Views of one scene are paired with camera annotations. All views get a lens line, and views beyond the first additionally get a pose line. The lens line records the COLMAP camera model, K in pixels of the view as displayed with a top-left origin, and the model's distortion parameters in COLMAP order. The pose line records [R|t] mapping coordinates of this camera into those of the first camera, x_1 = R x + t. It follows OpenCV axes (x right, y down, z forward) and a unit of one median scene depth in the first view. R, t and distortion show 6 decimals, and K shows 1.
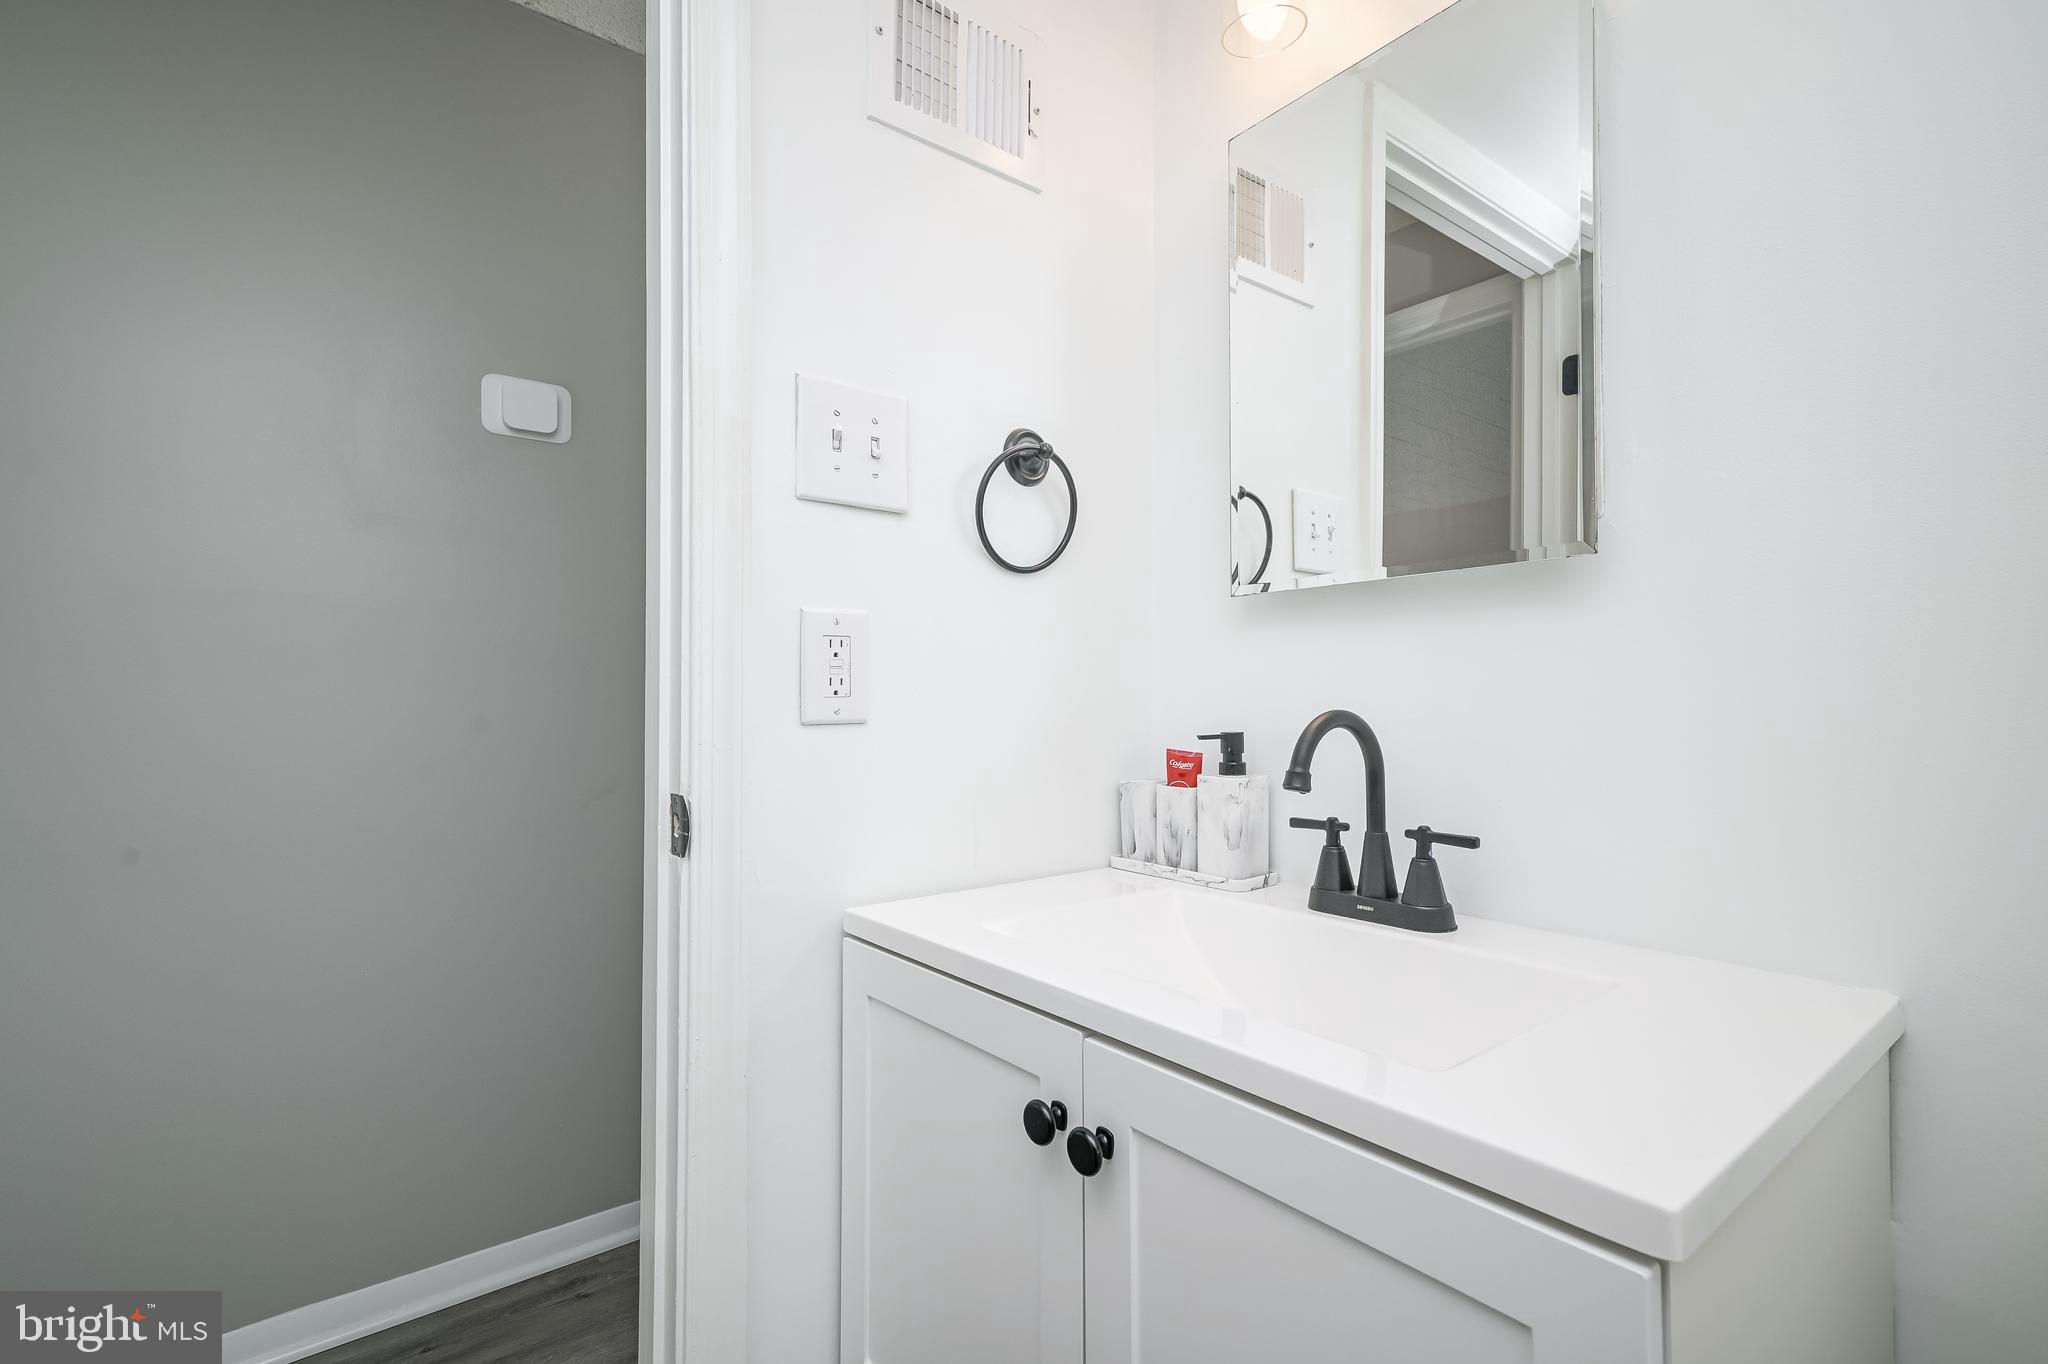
lens RADIAL K [[957.2, 0, 1035.3], [0, 957.2, 680.5], [0, 0, 1]] dist [-0.010577, 0.000131]
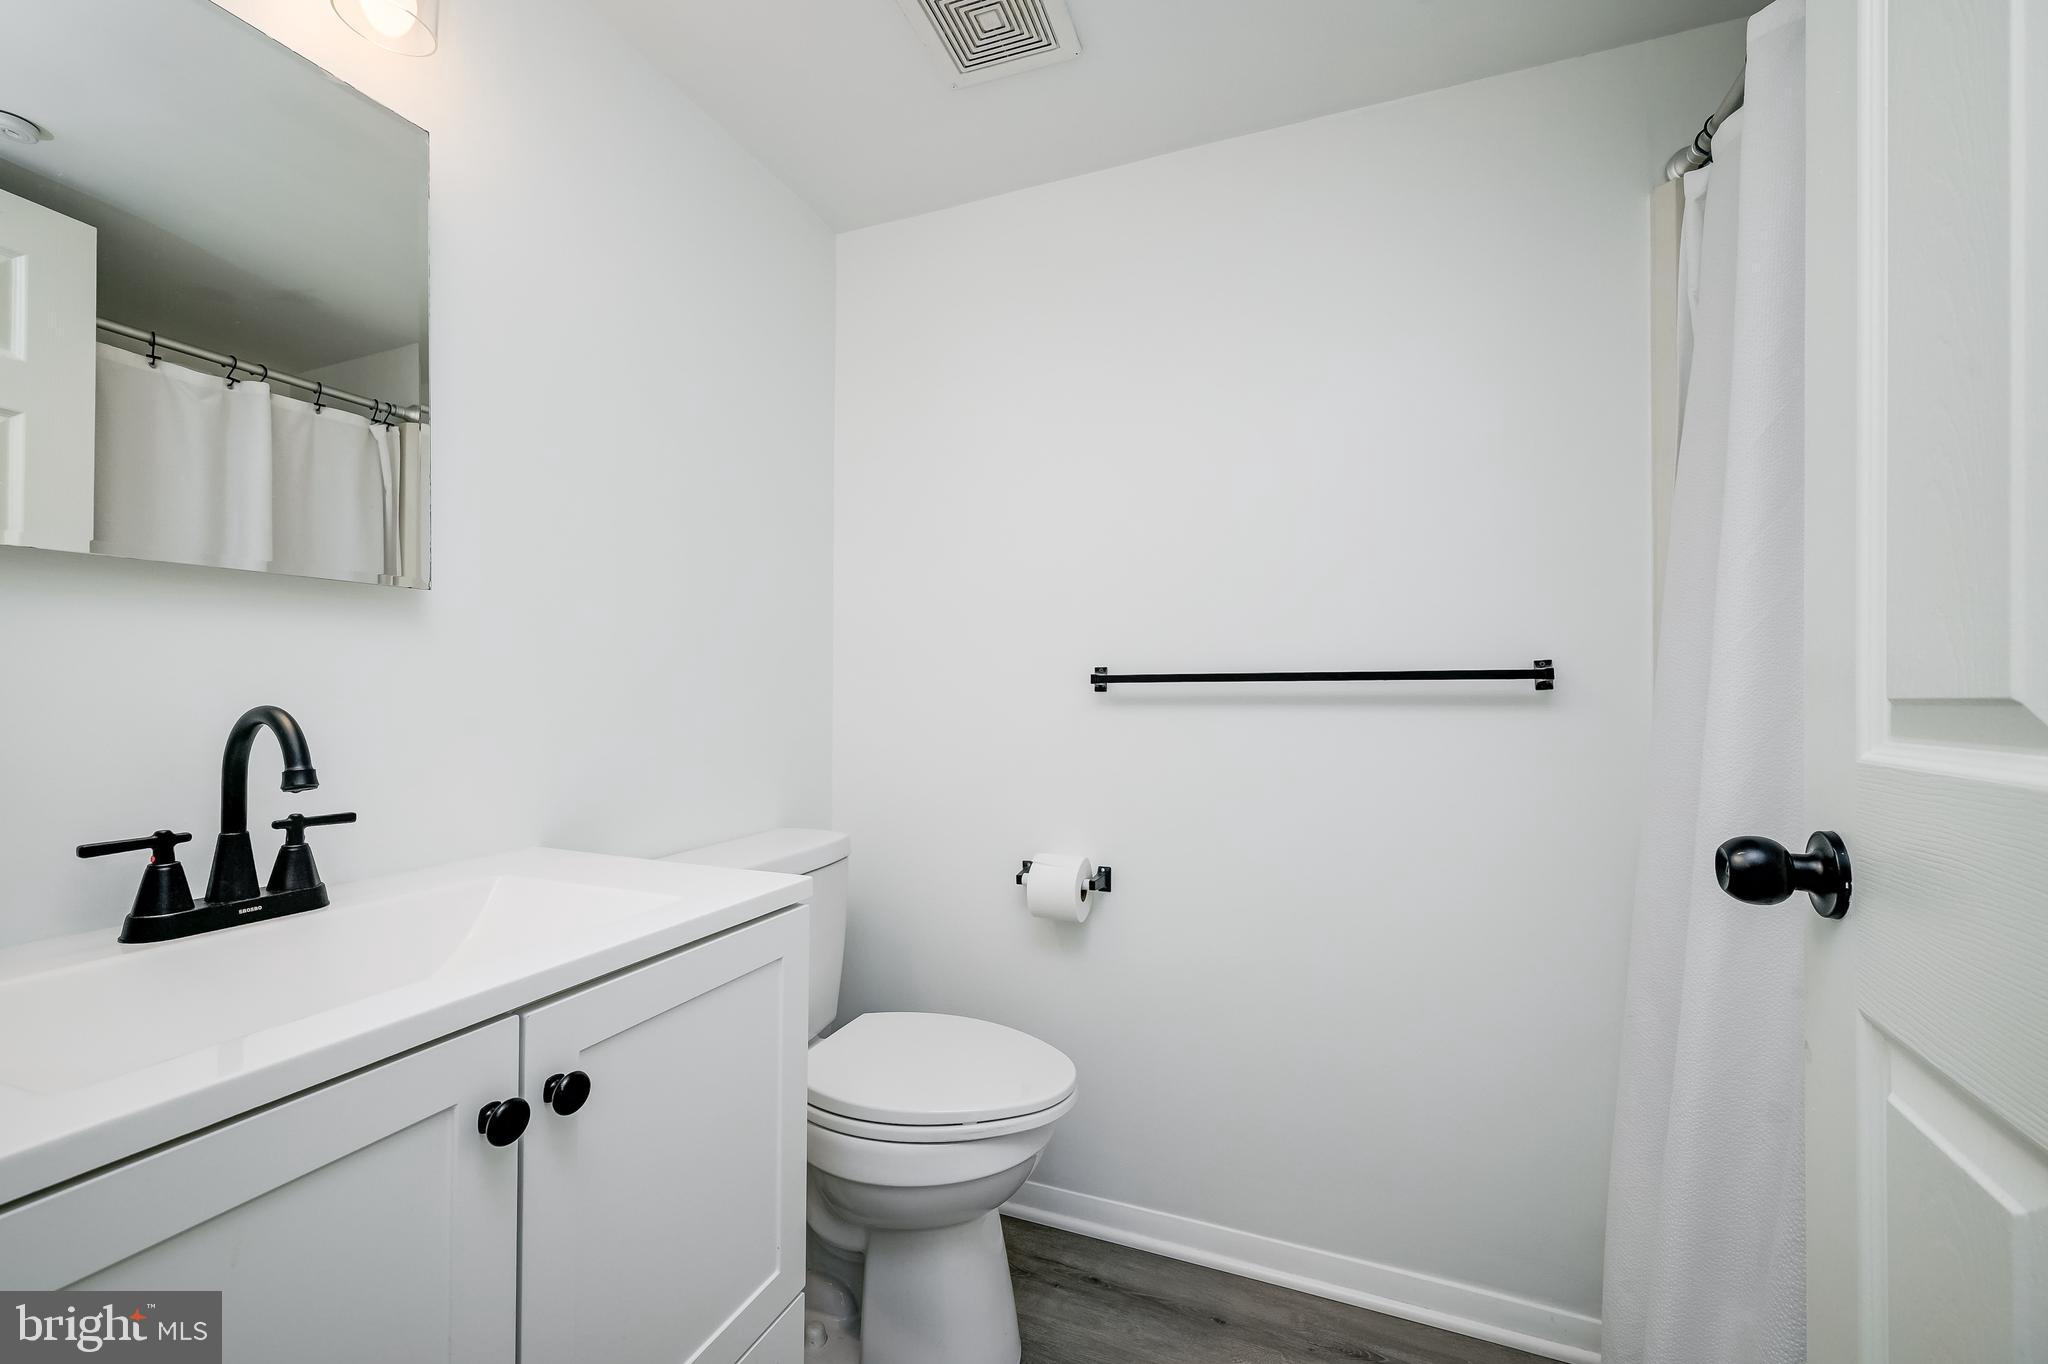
lens RADIAL K [[793.4, 0, 1028.9], [0, 793.4, 690.9], [0, 0, 1]] dist [0.001749, 0.000077]
pose [[-0.498770, 0.008929, 0.866689, -0.741454], [-0.006209, 0.999884, -0.013875, 0.025417], [-0.866712, -0.012302, -0.498657, 0.737700]]
